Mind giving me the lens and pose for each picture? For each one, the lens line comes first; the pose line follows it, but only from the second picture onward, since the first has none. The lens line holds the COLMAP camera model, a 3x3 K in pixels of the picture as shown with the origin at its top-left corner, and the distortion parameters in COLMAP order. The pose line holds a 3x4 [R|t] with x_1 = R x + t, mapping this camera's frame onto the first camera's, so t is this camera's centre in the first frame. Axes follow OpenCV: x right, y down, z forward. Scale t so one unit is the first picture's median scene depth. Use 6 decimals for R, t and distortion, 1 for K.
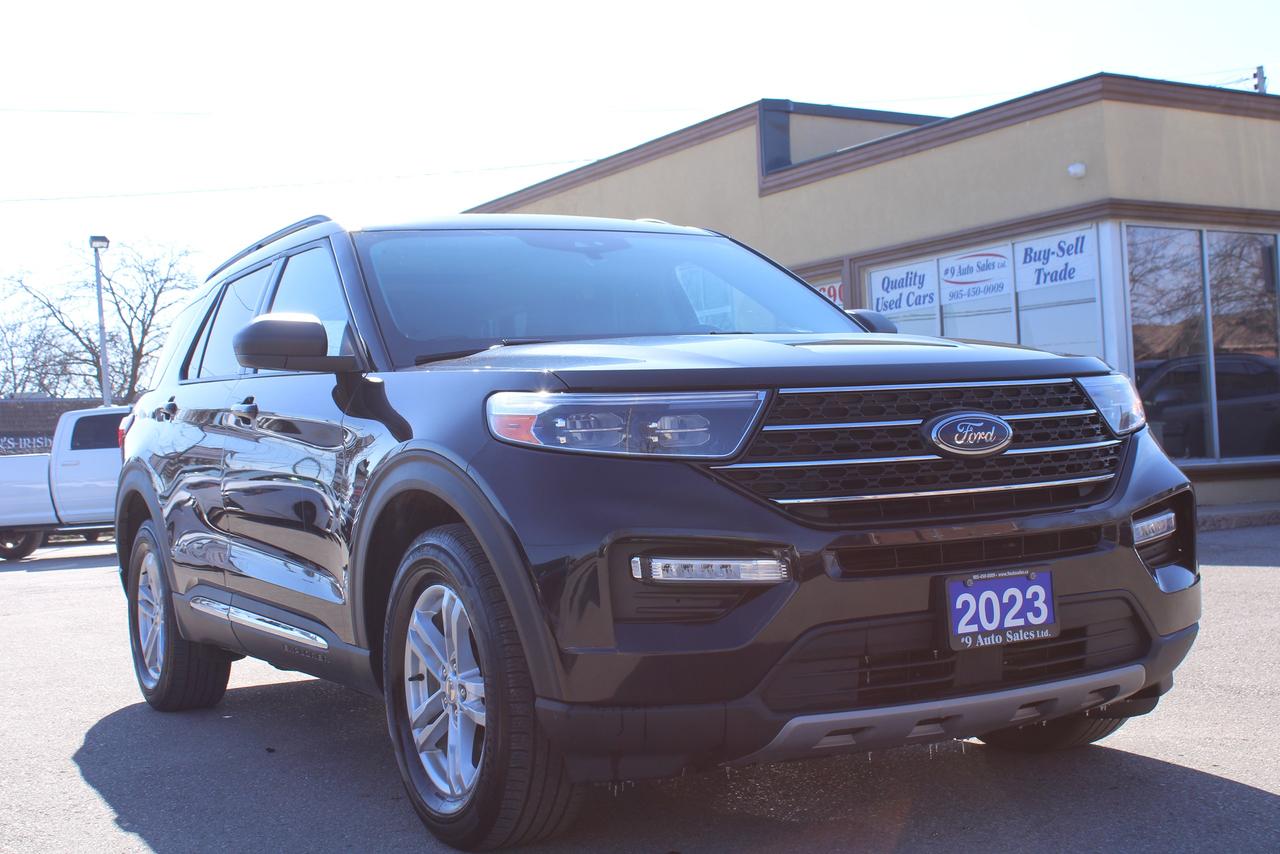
lens RADIAL K [[1664.2, 0, 640.8], [0, 1664.2, 429.1], [0, 0, 1]] dist [-0.034656, 0.000000]
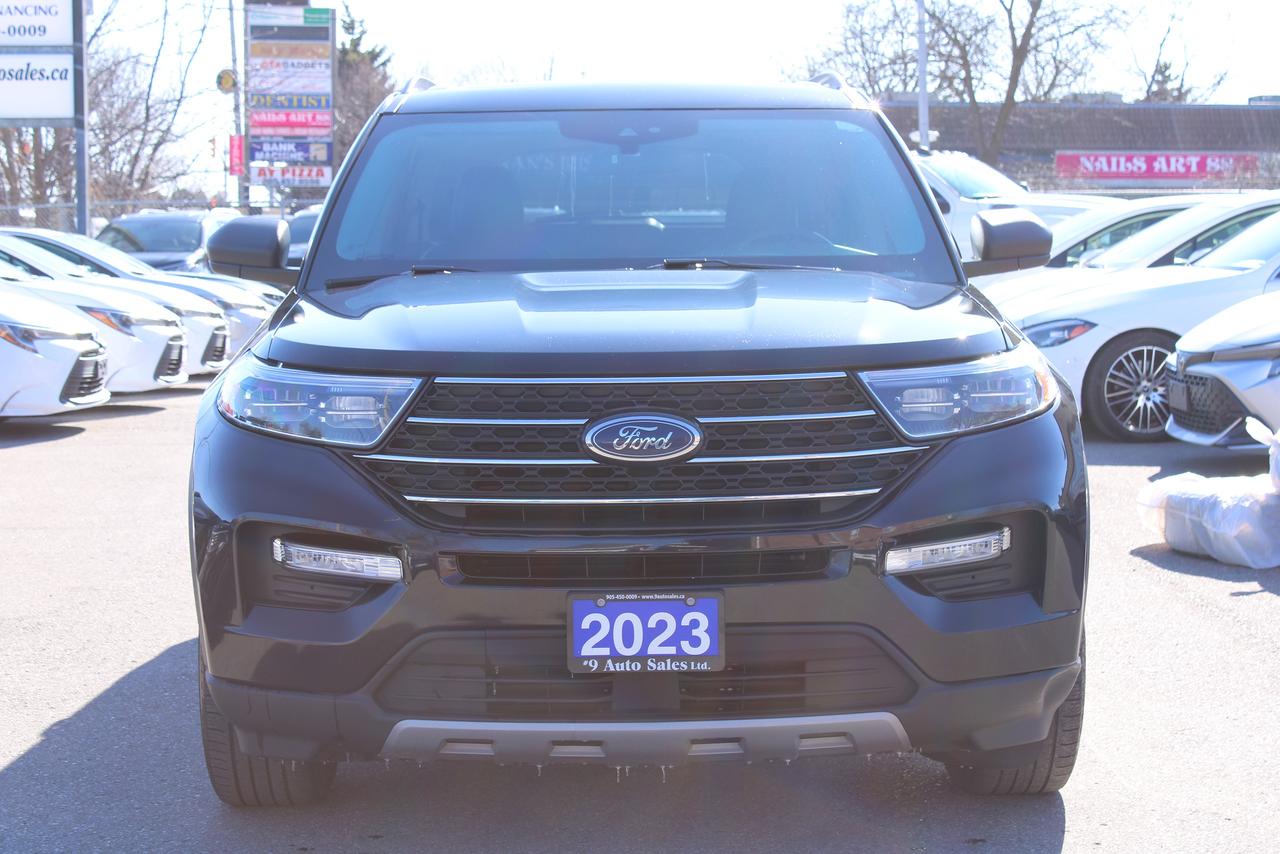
lens RADIAL K [[2508.0, 0, 640.6], [0, 2508.0, 425.5], [0, 0, 1]] dist [0.007271, 0.000000]
pose [[0.886128, 0.083414, -0.455871, 0.836005], [-0.031608, 0.992256, 0.120119, -0.171327], [0.462361, -0.092032, 0.881903, -0.207314]]
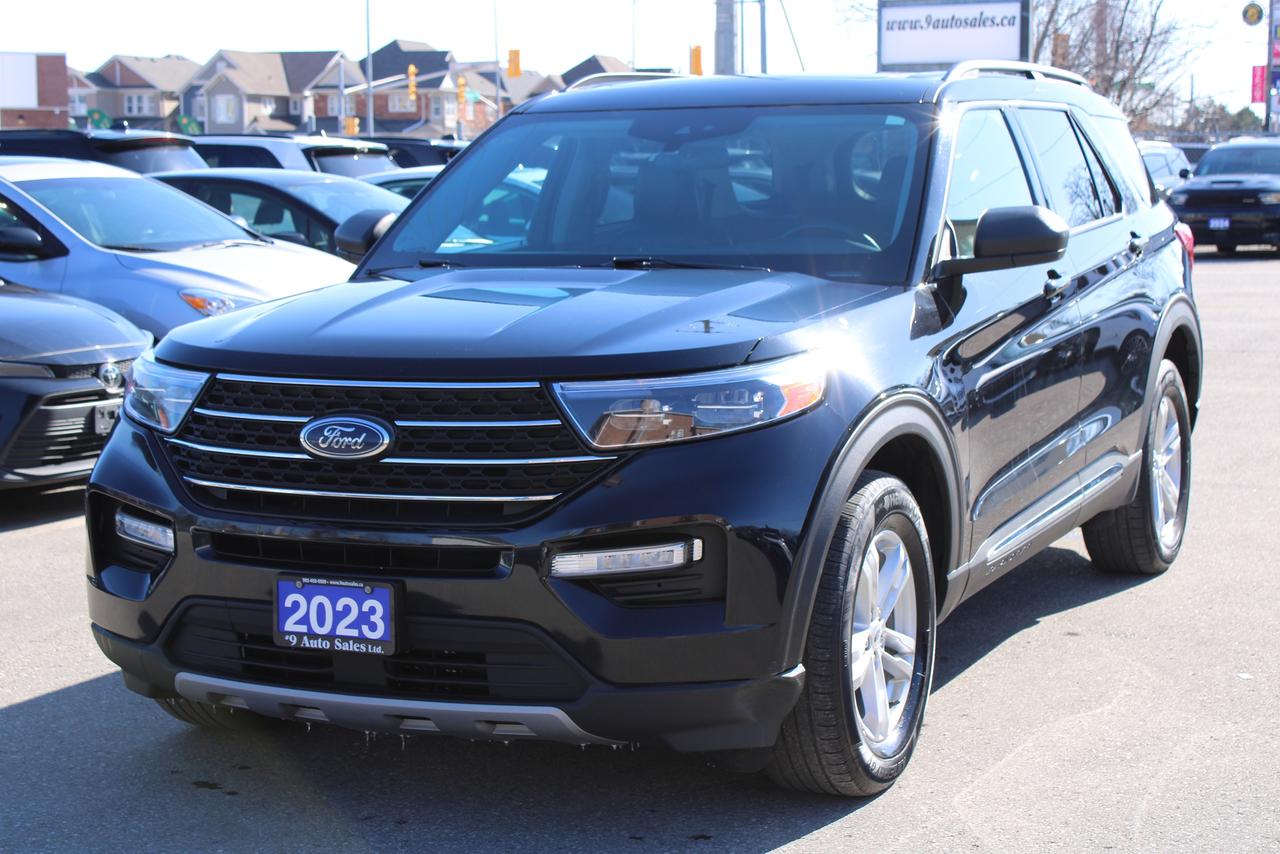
lens RADIAL K [[2261.2, 0, 639.4], [0, 2261.2, 427.8], [0, 0, 1]] dist [0.031343, 0.000000]
pose [[0.593851, 0.139269, -0.792430, 1.398798], [-0.002957, 0.985276, 0.170946, -0.238835], [0.804570, -0.099173, 0.585519, 0.359134]]
